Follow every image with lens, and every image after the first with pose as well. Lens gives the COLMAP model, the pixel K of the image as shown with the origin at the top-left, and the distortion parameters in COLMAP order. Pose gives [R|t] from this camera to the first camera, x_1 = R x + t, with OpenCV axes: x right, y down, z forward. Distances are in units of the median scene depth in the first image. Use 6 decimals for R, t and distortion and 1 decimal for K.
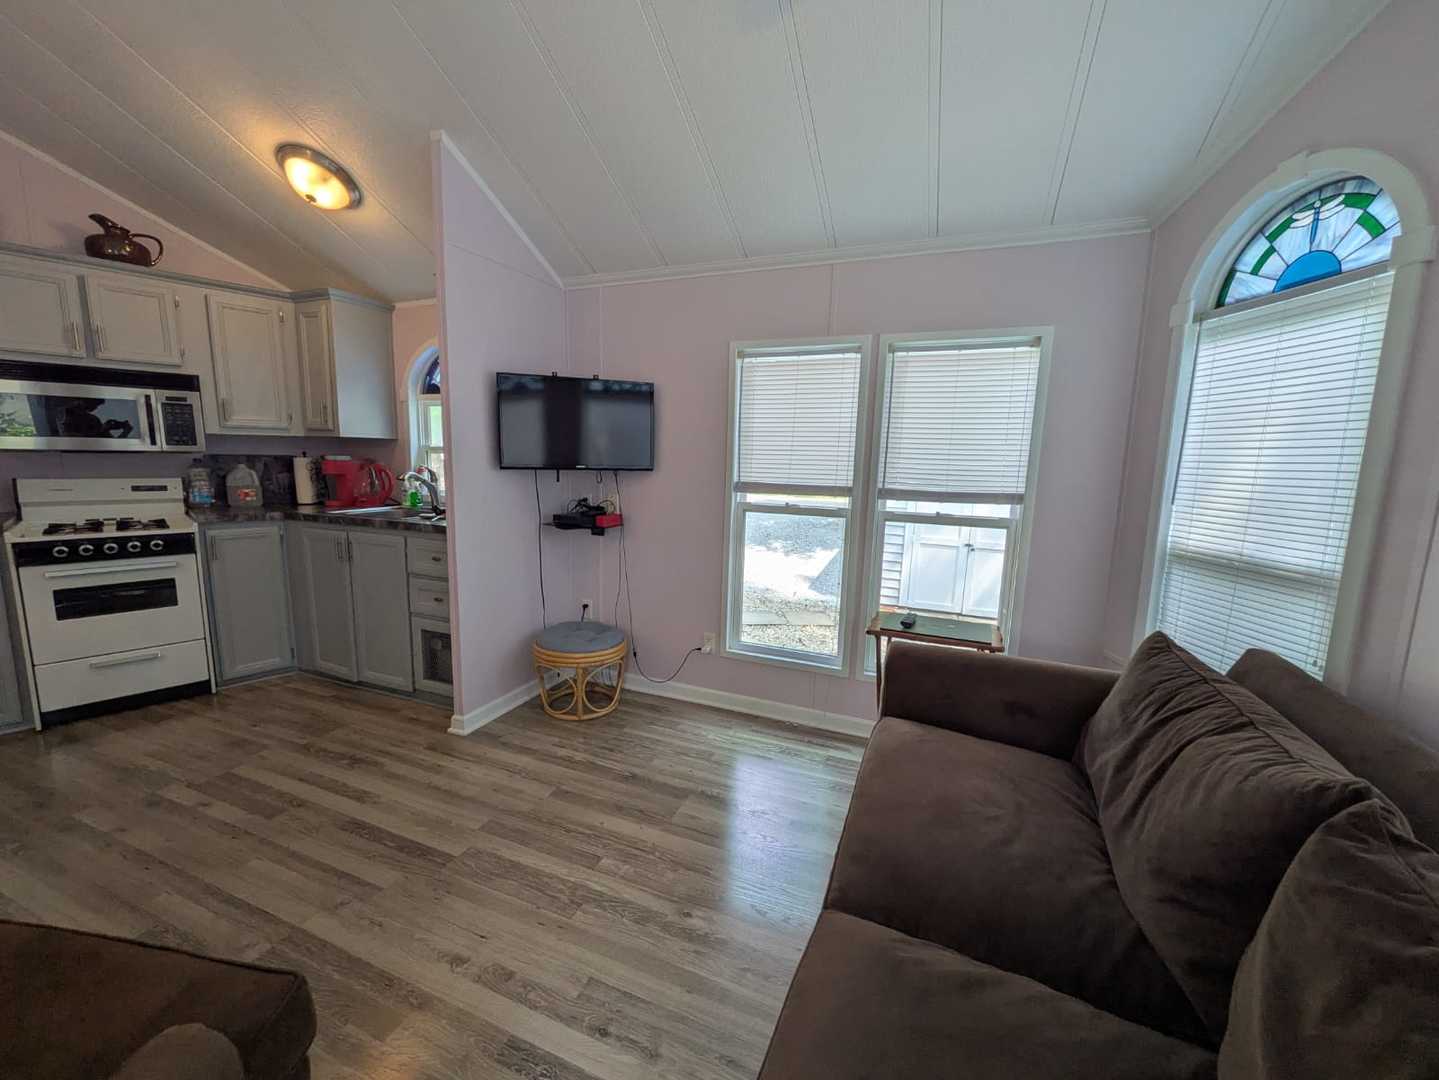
lens RADIAL K [[585.4, 0, 719.5], [0, 585.4, 540.0], [0, 0, 1]] dist [0.013040, -0.000017]
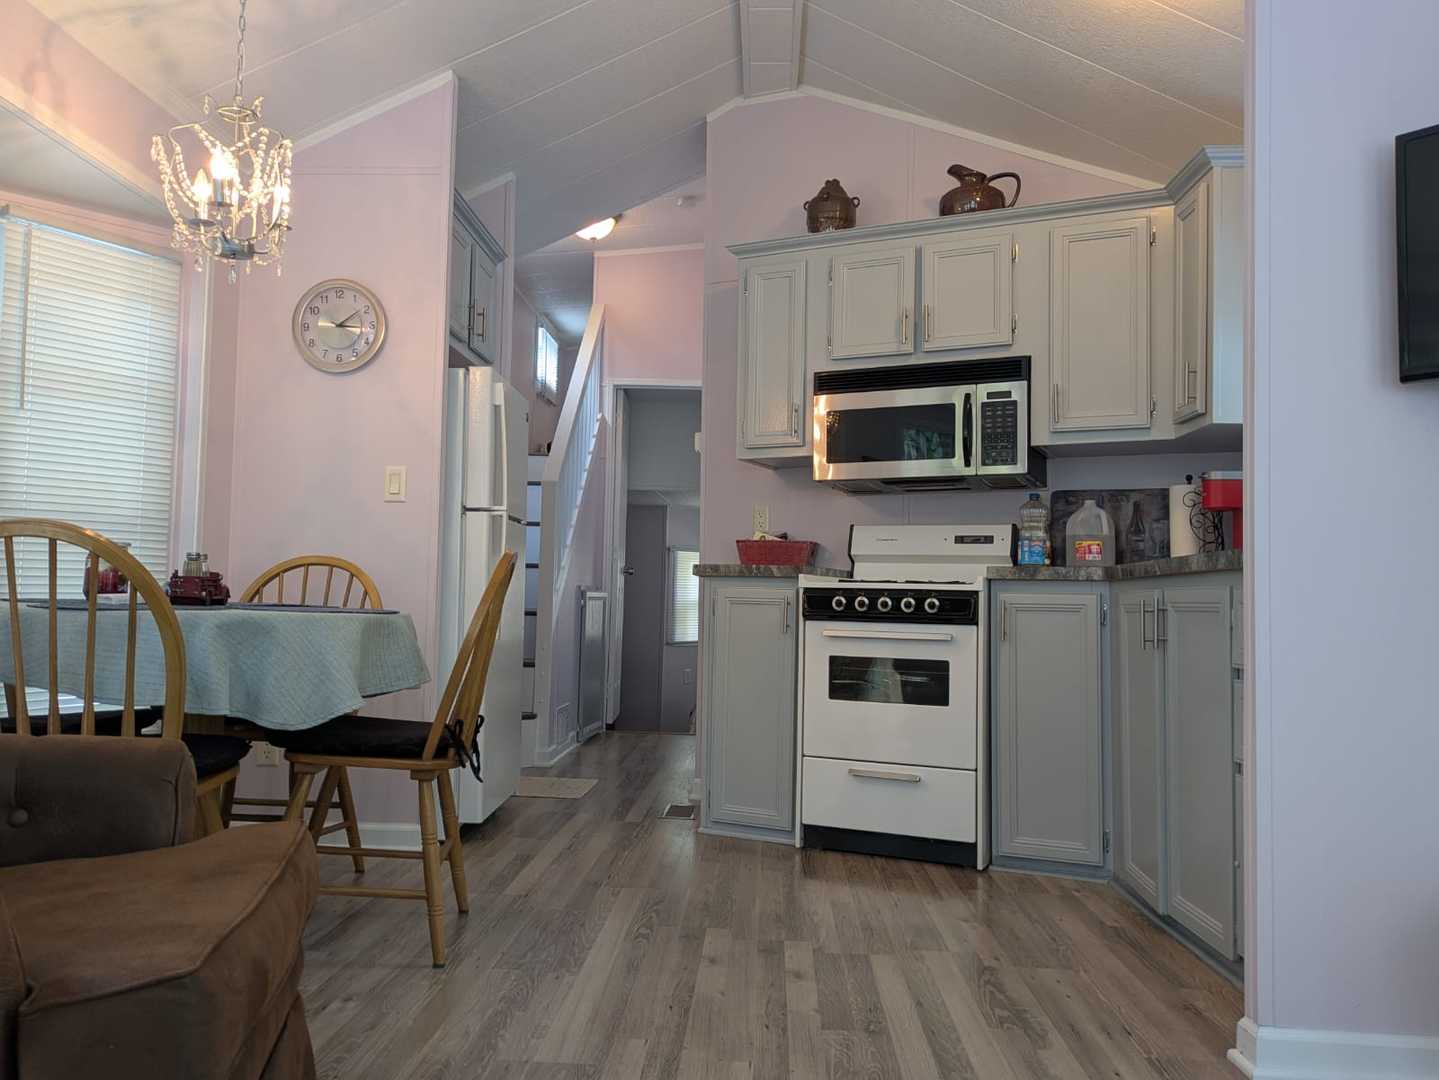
lens RADIAL K [[1161.5, 0, 719.5], [0, 1161.5, 540.0], [0, 0, 1]] dist [0.047681, -0.001906]
pose [[0.325633, -0.077003, -0.942355, 0.177998], [-0.155334, 0.978779, -0.133655, 0.137684], [0.932649, 0.189902, 0.306762, 0.354411]]
